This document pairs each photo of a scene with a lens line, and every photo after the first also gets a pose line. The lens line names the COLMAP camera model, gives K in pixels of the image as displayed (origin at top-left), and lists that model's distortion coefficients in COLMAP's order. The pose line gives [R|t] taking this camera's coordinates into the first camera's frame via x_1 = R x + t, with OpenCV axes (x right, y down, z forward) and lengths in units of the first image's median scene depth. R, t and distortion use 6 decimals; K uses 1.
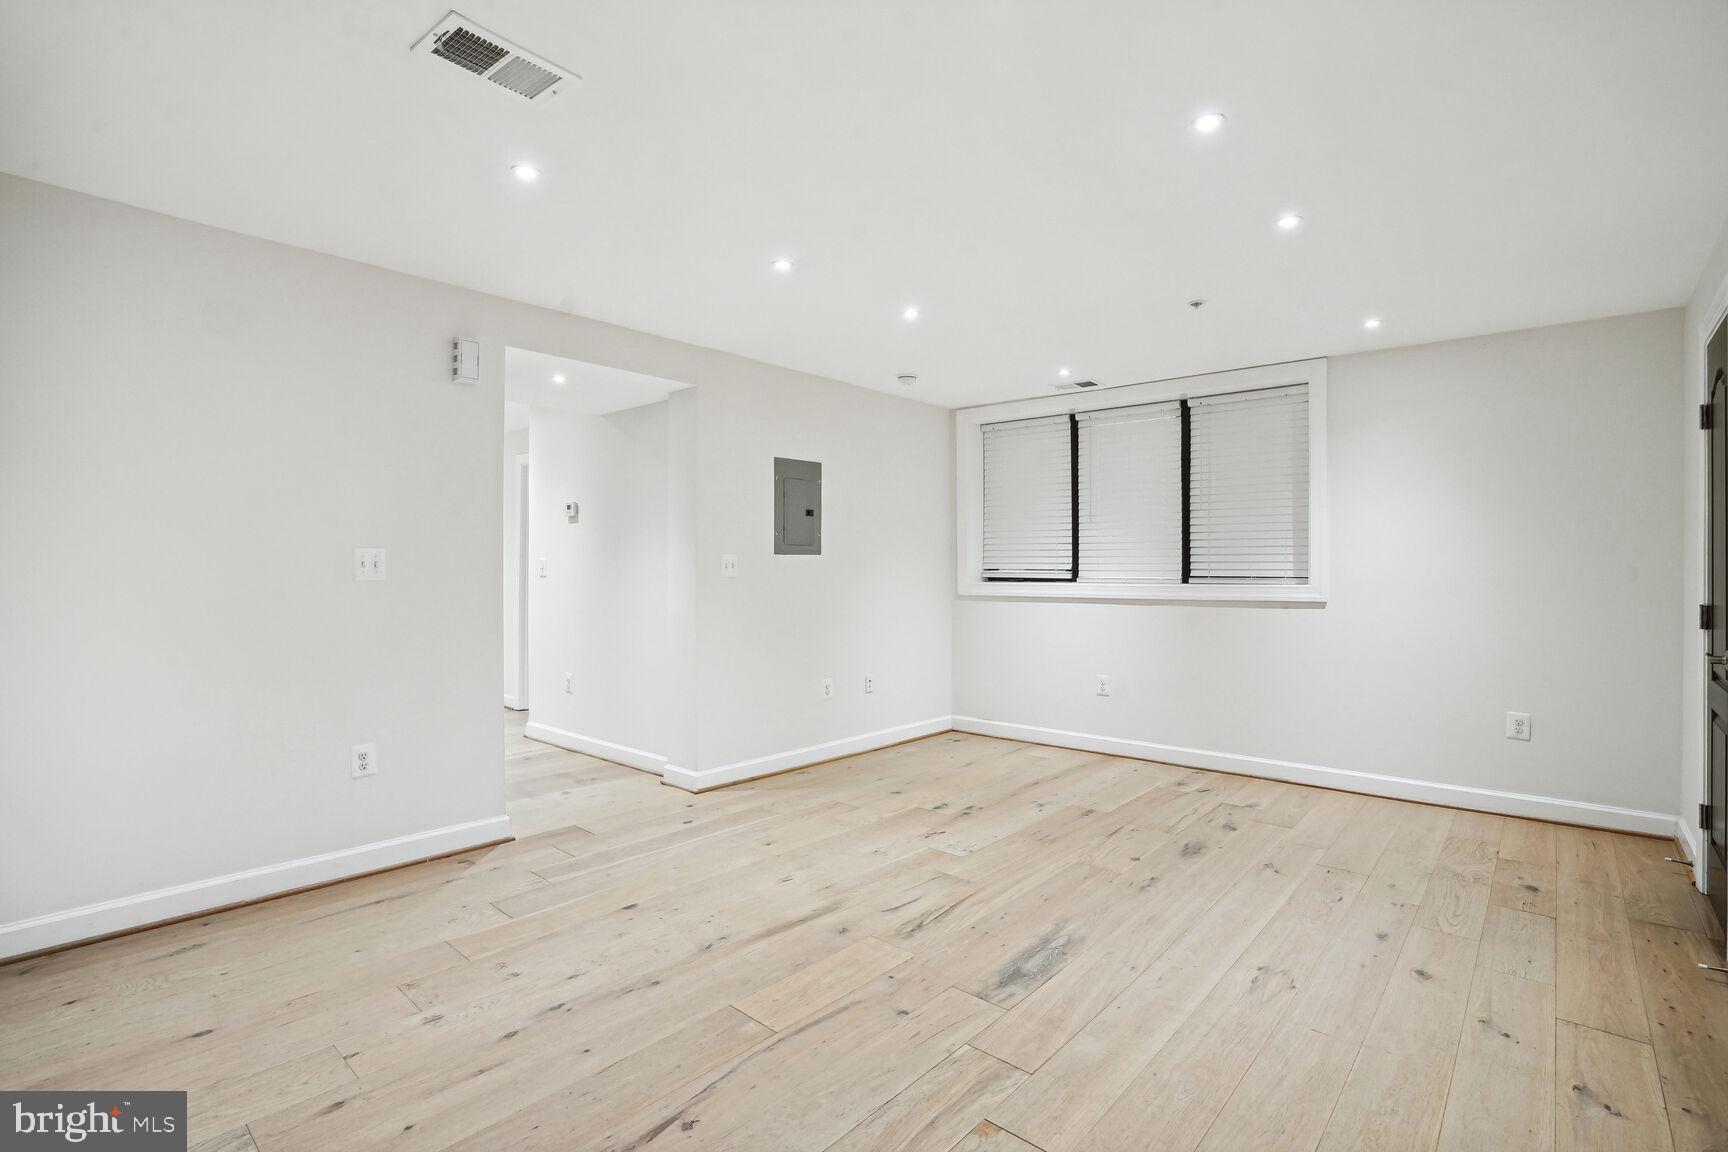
lens RADIAL K [[805.5, 0, 854.0], [0, 805.5, 566.9], [0, 0, 1]] dist [-0.009565, 0.002280]
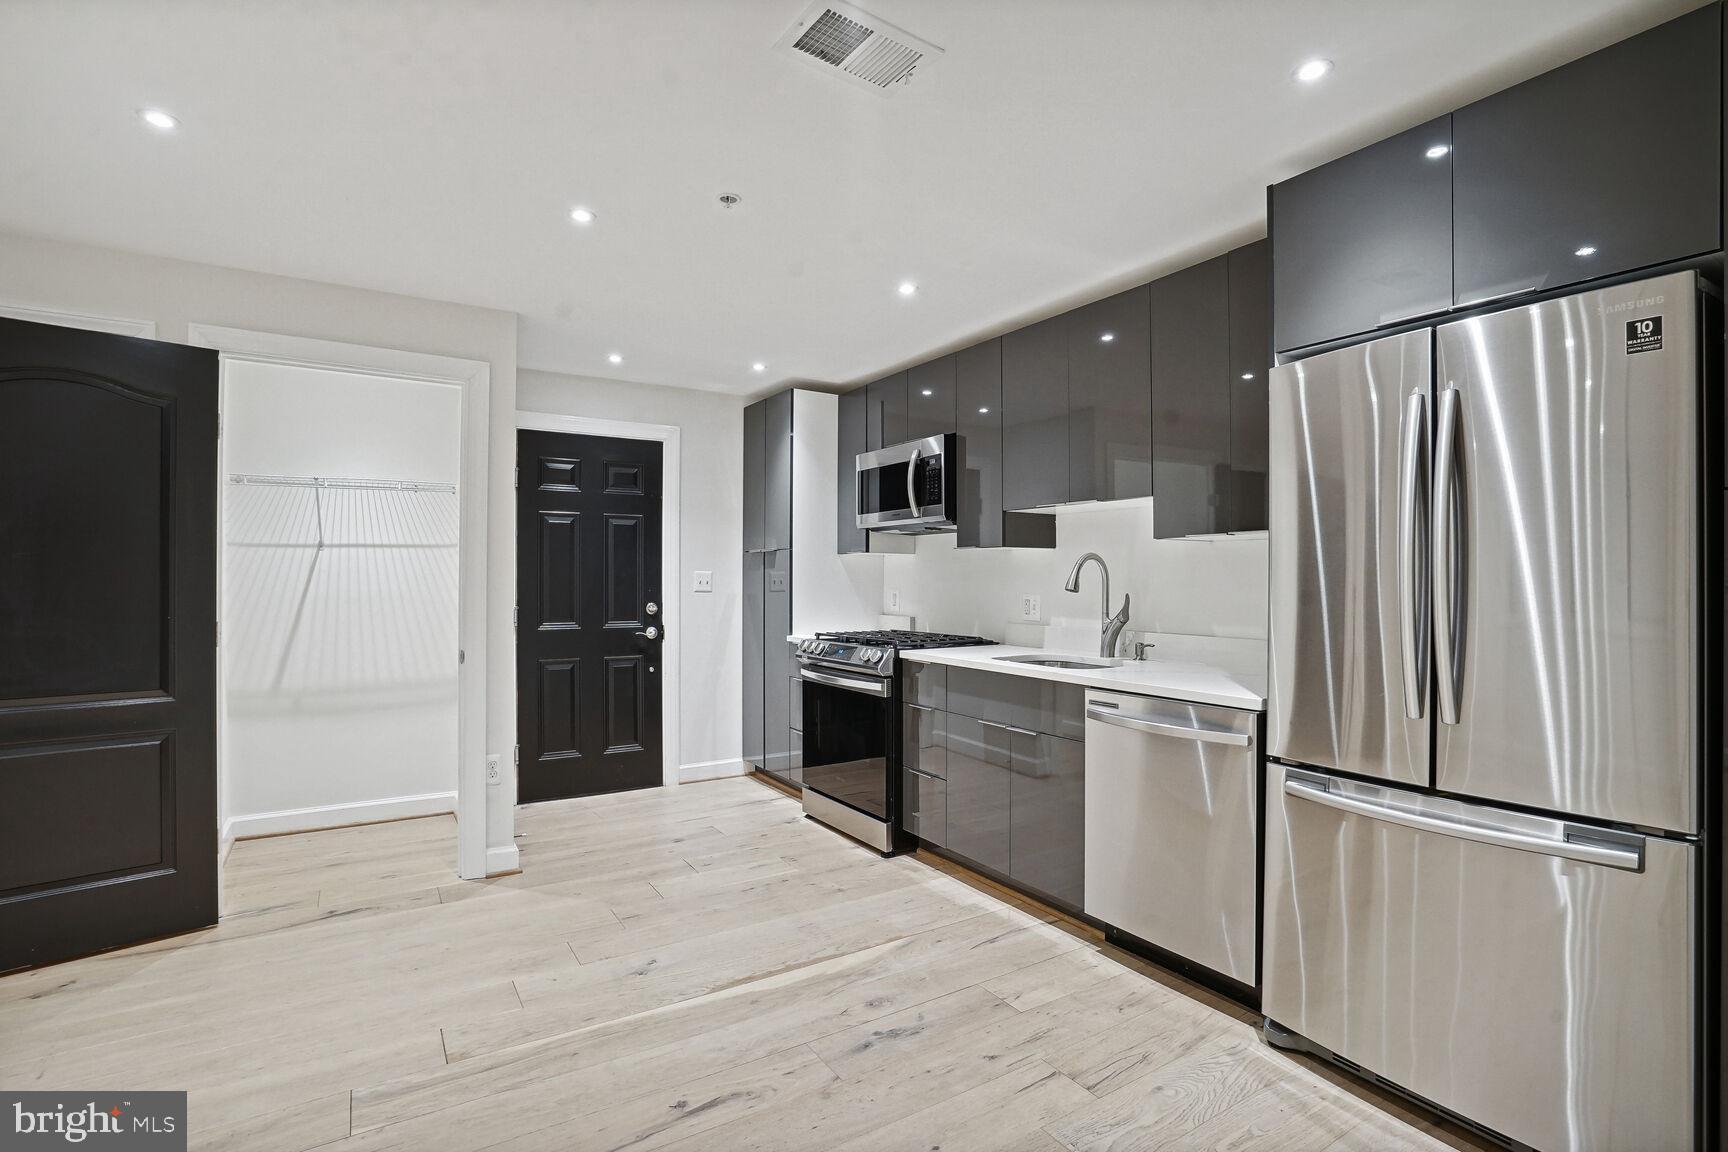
lens RADIAL K [[805.5, 0, 871.6], [0, 805.5, 584.3], [0, 0, 1]] dist [-0.009565, 0.002280]
pose [[-0.959679, -0.012406, 0.280826, -0.375509], [-0.011926, 0.999923, 0.003417, -0.003283], [-0.280847, -0.000070, -0.959753, 0.987029]]
